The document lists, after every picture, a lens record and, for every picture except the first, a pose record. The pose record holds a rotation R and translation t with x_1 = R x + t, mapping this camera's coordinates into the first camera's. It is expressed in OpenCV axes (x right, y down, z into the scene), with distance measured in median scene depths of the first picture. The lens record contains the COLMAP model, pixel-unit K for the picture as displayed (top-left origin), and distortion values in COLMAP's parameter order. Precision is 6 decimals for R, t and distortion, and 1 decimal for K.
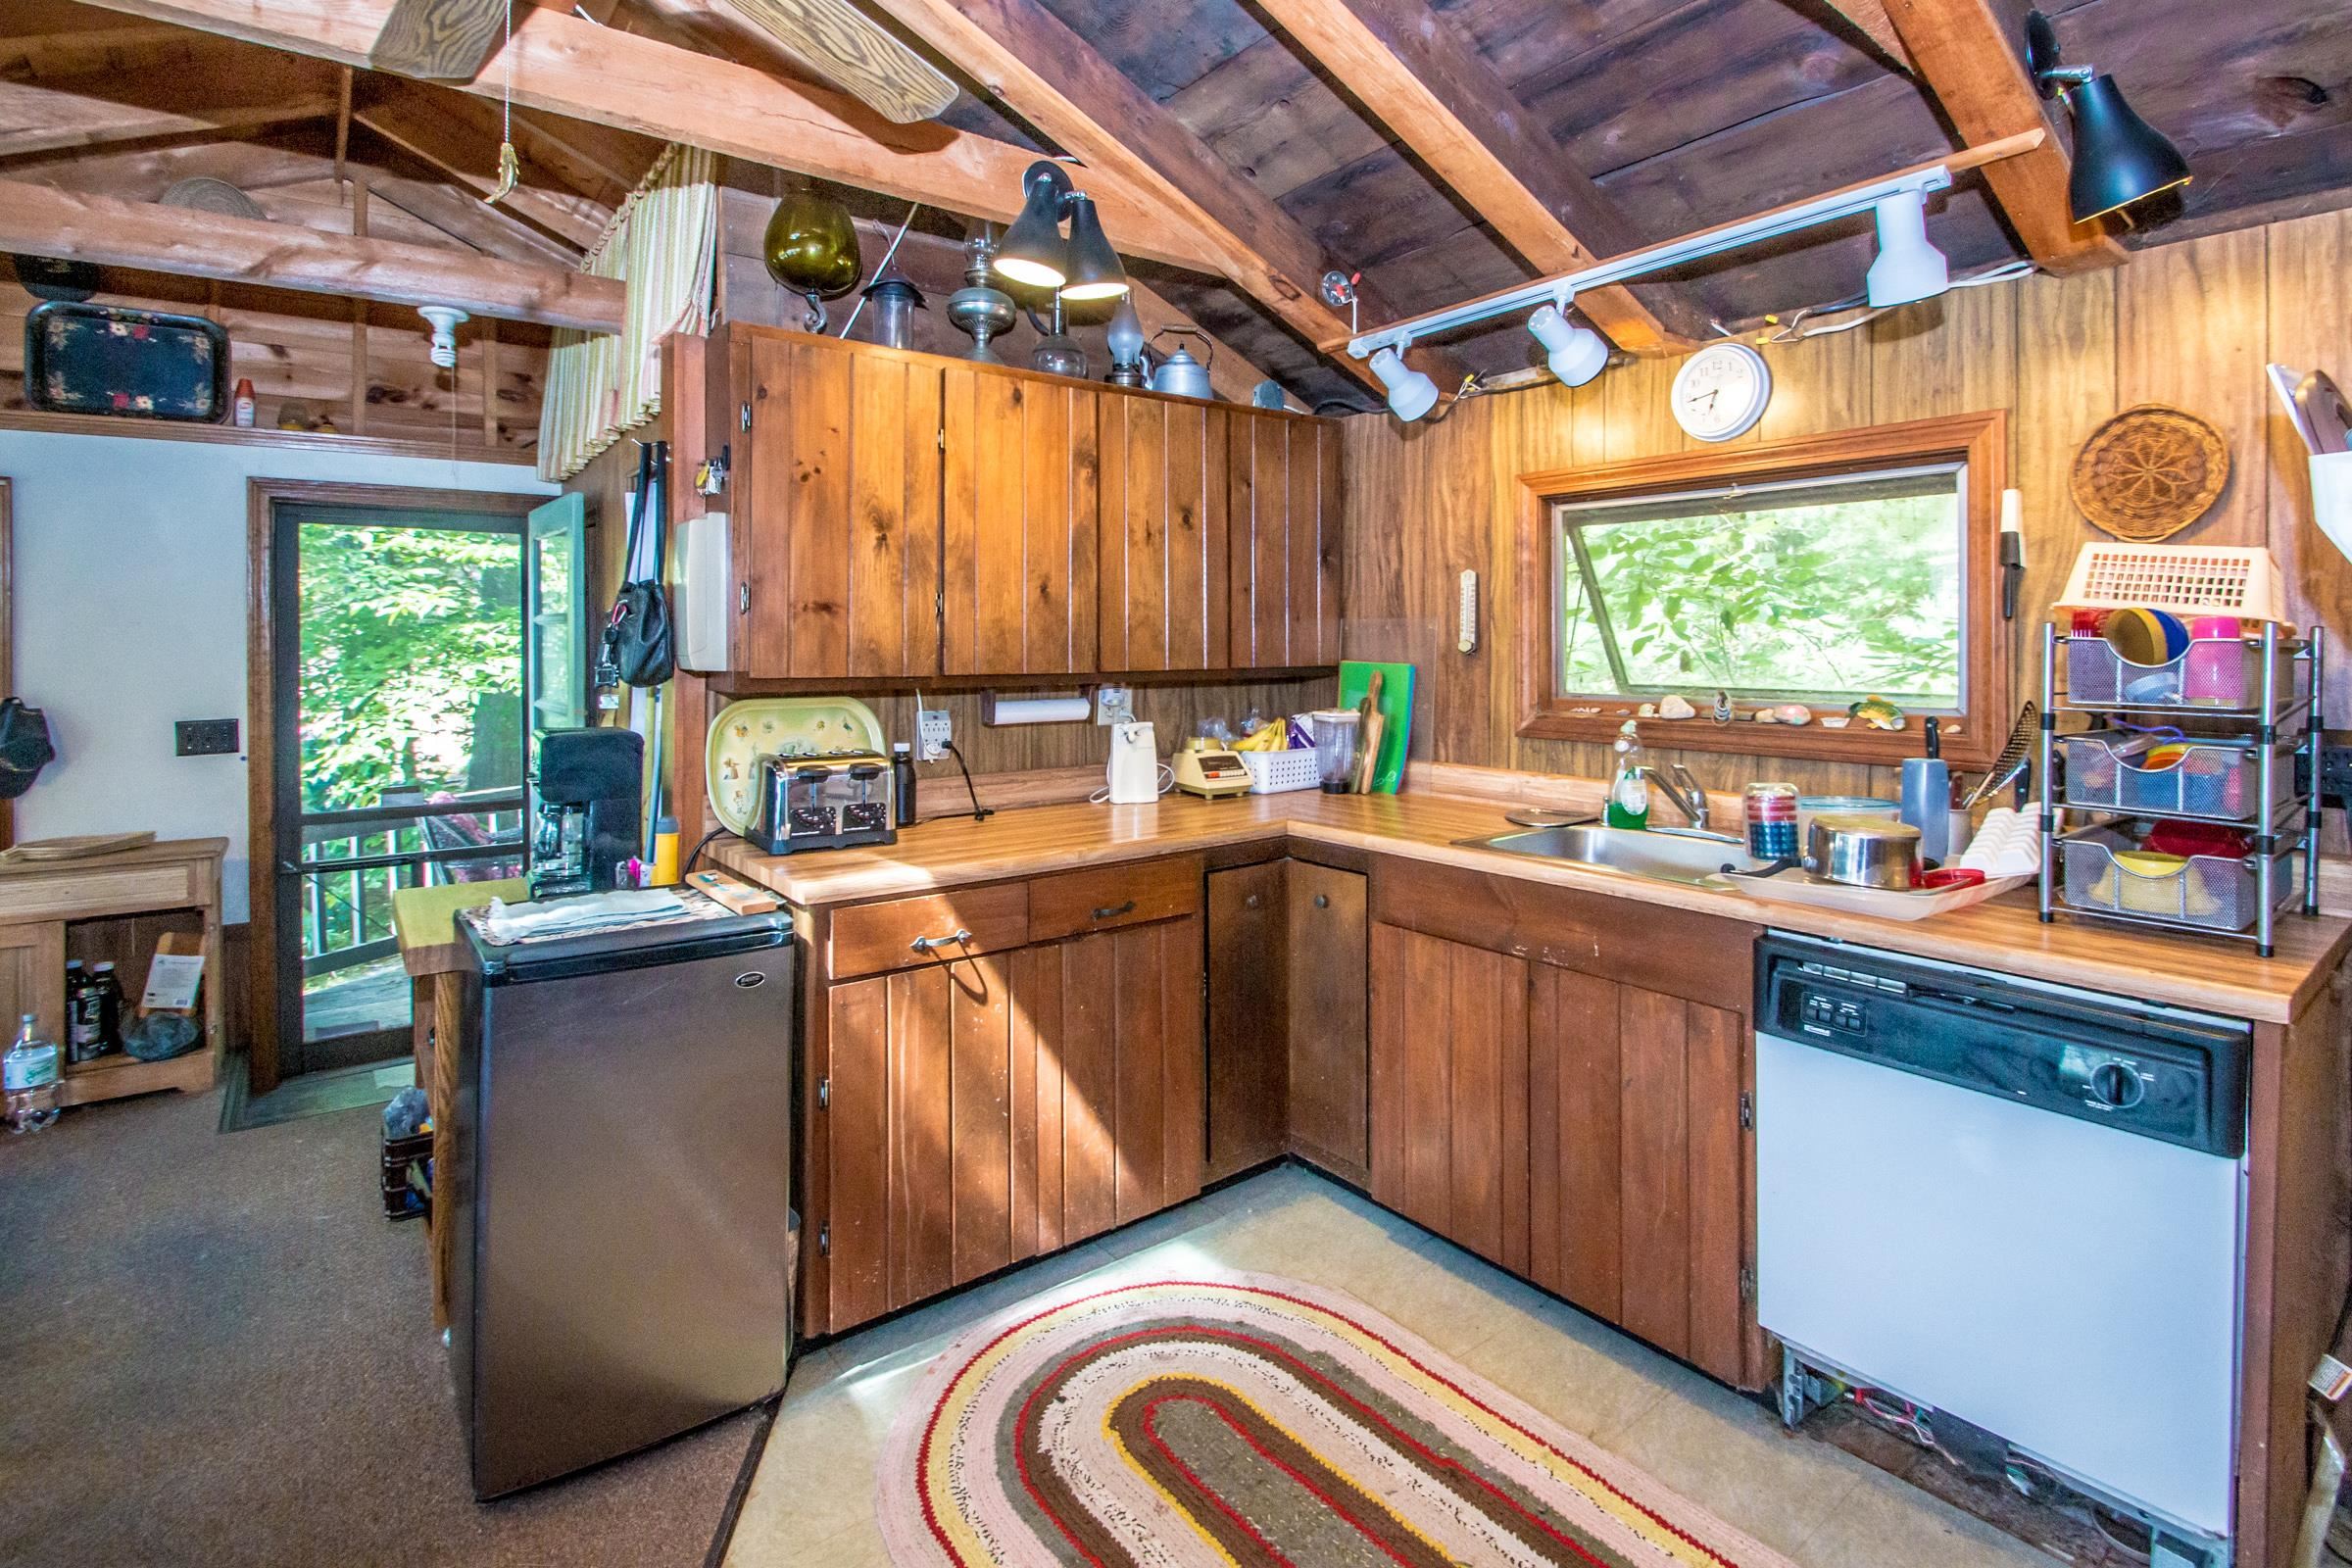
lens RADIAL K [[1152.6, 0, 1179.9], [0, 1152.6, 768.4], [0, 0, 1]] dist [-0.026793, -0.000109]
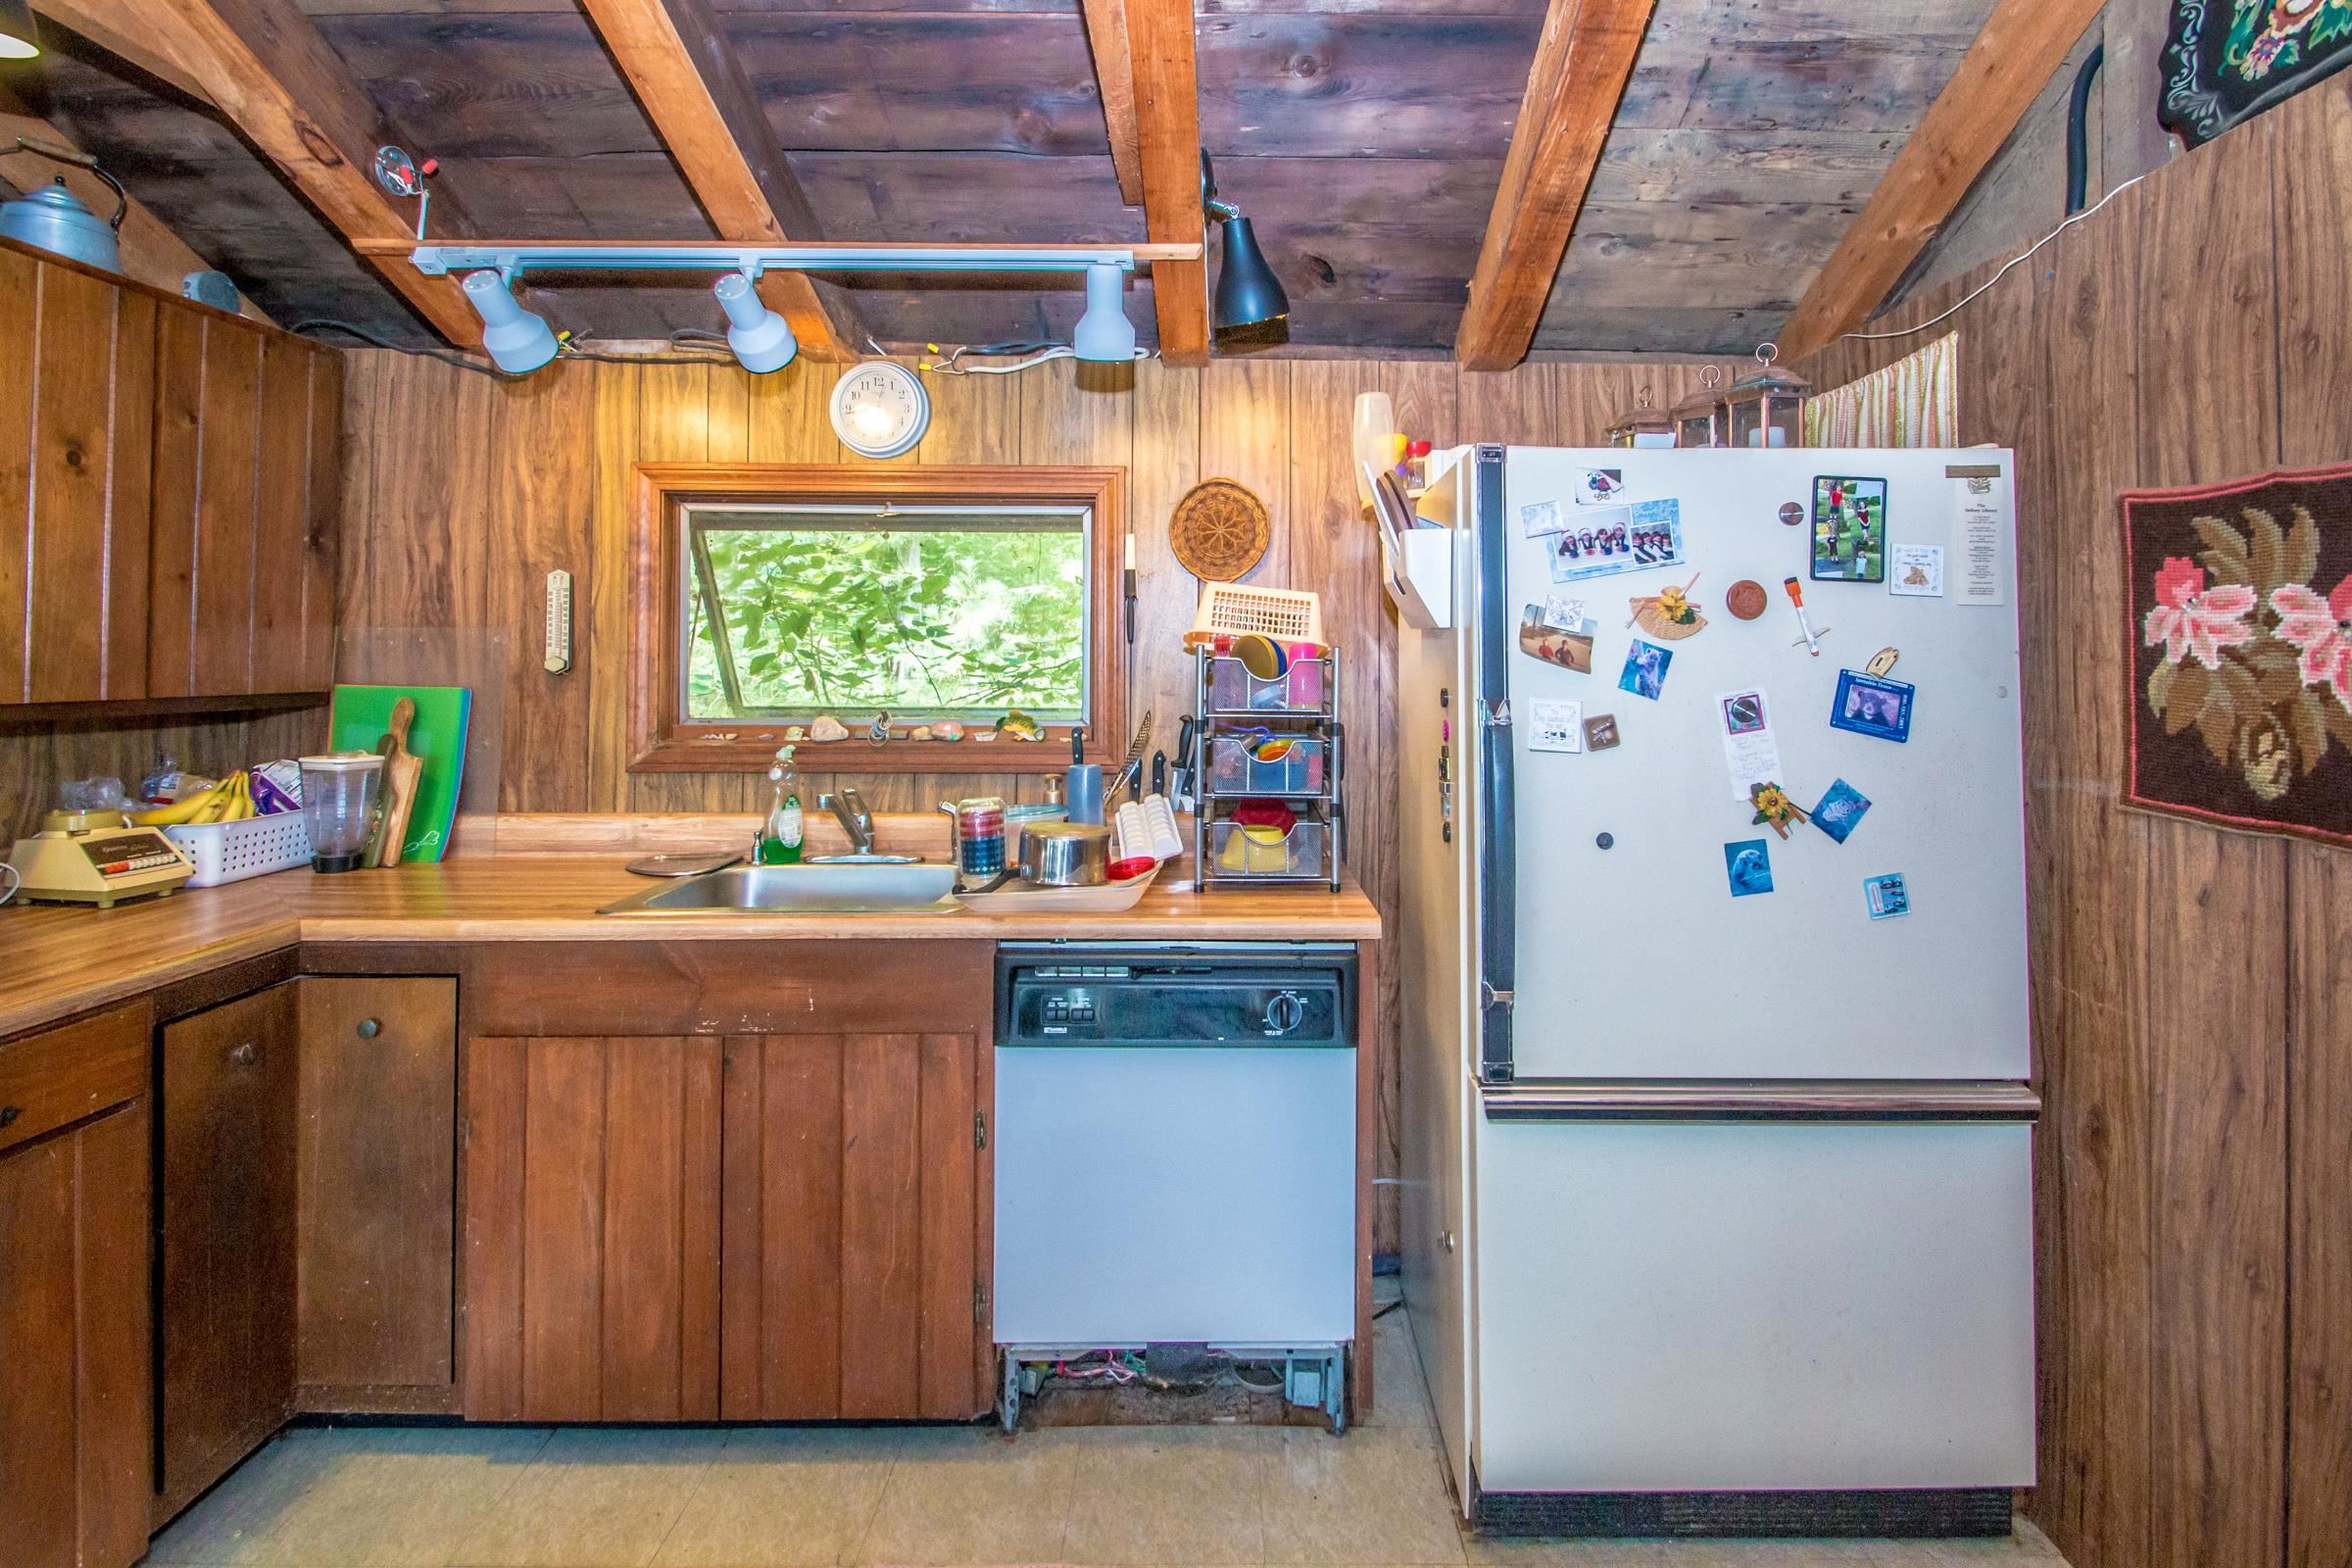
lens RADIAL K [[1154.7, 0, 1180.1], [0, 1154.7, 709.6], [0, 0, 1]] dist [0.000031, -0.015347]
pose [[0.575389, -0.026771, 0.817442, -0.176021], [0.082882, 0.996228, -0.025714, -0.020146], [-0.813670, 0.082546, 0.575437, 0.206138]]
